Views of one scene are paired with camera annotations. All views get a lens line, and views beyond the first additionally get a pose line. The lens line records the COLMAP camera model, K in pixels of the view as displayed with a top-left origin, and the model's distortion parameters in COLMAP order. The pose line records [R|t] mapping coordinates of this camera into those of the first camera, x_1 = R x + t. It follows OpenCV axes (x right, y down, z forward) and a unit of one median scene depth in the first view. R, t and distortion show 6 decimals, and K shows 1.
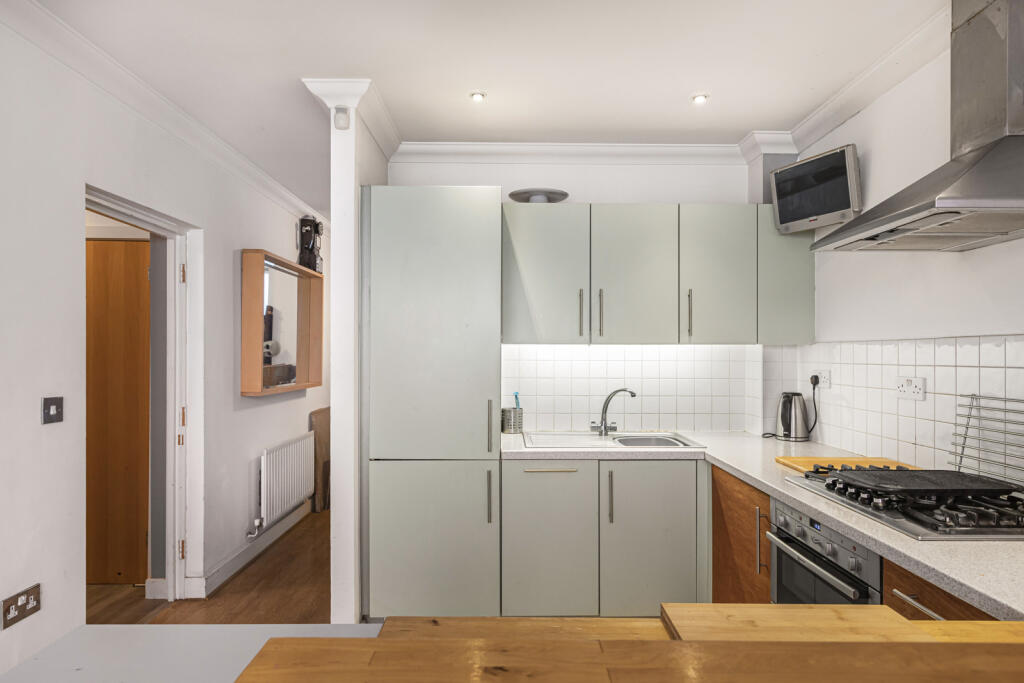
lens RADIAL K [[579.4, 0, 509.1], [0, 579.4, 347.4], [0, 0, 1]] dist [0.005125, -0.001054]
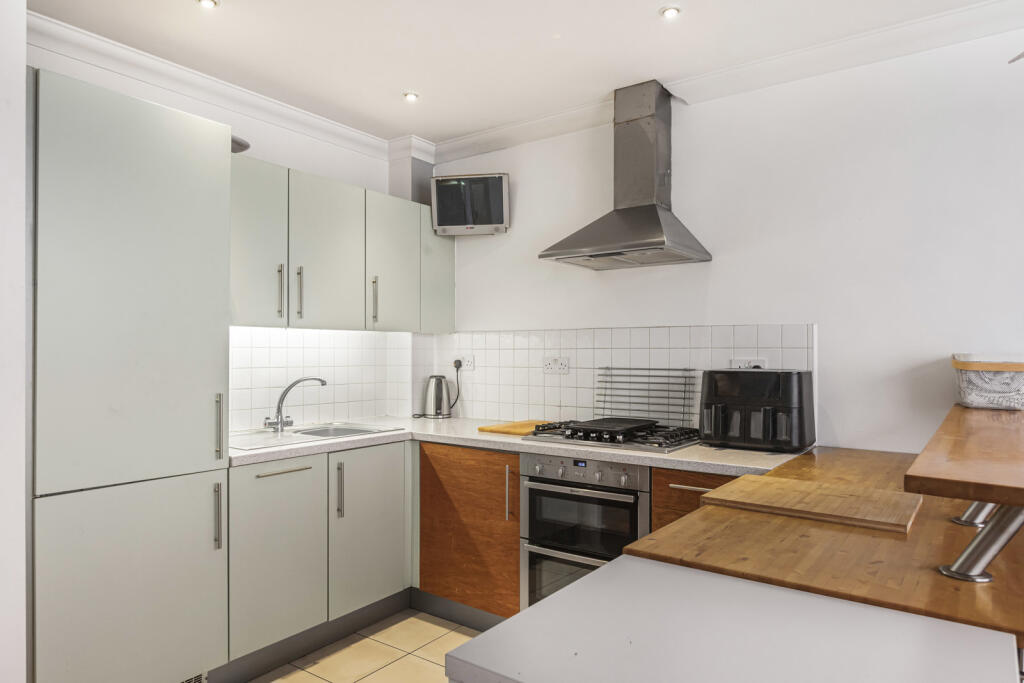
lens RADIAL K [[653.1, 0, 513.1], [0, 653.1, 347.5], [0, 0, 1]] dist [0.000902, 0.000165]
pose [[0.586792, 0.004740, 0.809724, -0.467015], [-0.009055, 0.999959, 0.000709, 0.020865], [-0.809687, -0.007748, 0.586810, 0.137129]]
